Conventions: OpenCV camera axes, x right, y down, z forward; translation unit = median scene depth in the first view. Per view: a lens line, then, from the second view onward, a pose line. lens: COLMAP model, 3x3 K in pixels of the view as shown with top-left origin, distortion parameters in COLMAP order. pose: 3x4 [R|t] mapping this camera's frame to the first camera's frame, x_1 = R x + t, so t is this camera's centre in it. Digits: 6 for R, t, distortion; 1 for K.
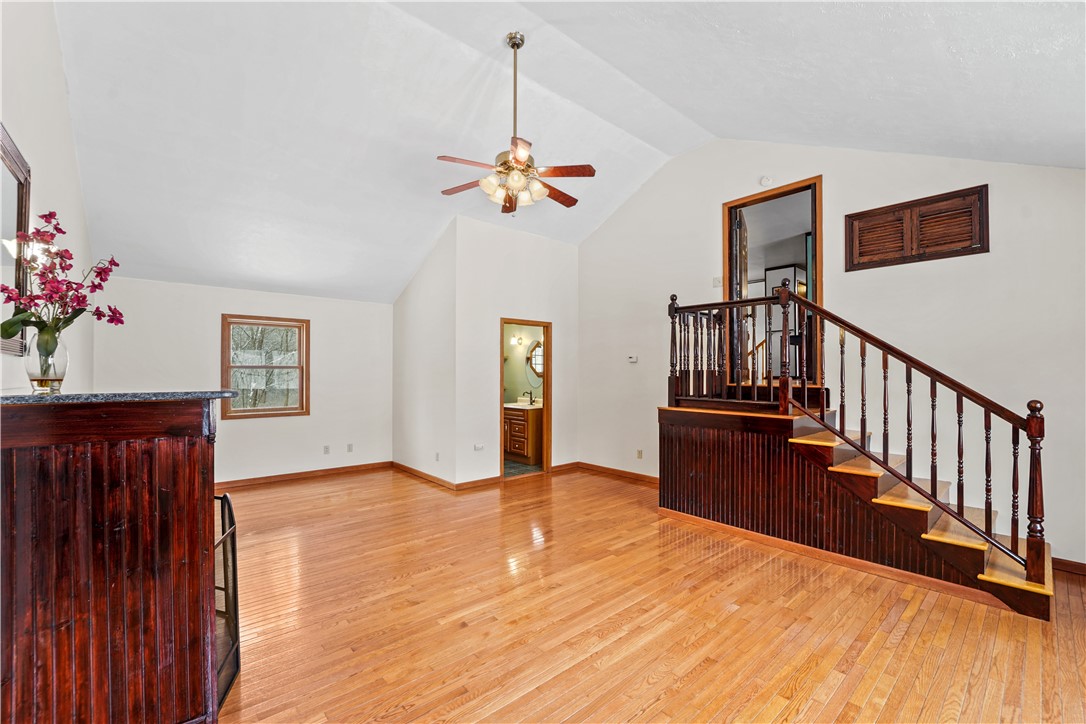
lens RADIAL K [[447.7, 0, 571.6], [0, 447.7, 372.5], [0, 0, 1]] dist [-0.024001, 0.000006]
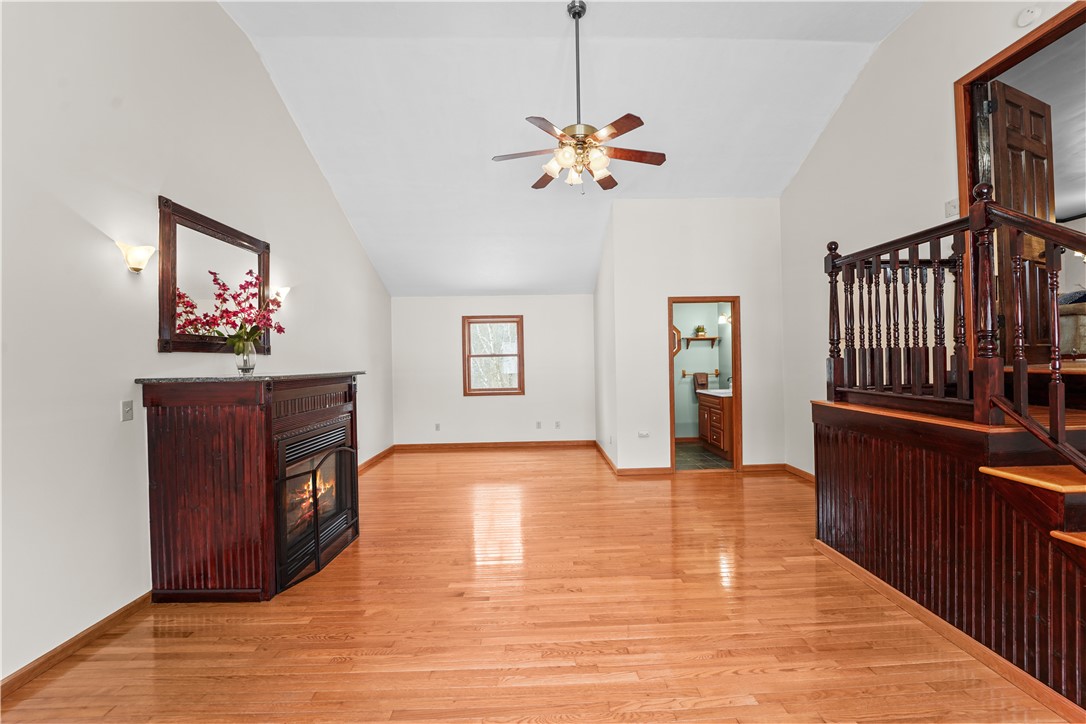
lens RADIAL K [[447.7, 0, 548.8], [0, 447.7, 361.0], [0, 0, 1]] dist [-0.024001, 0.000006]
pose [[0.762374, -0.011988, -0.647026, 0.338807], [0.019987, 0.999788, 0.005026, 0.000912], [0.646828, -0.016763, 0.762452, 0.176907]]
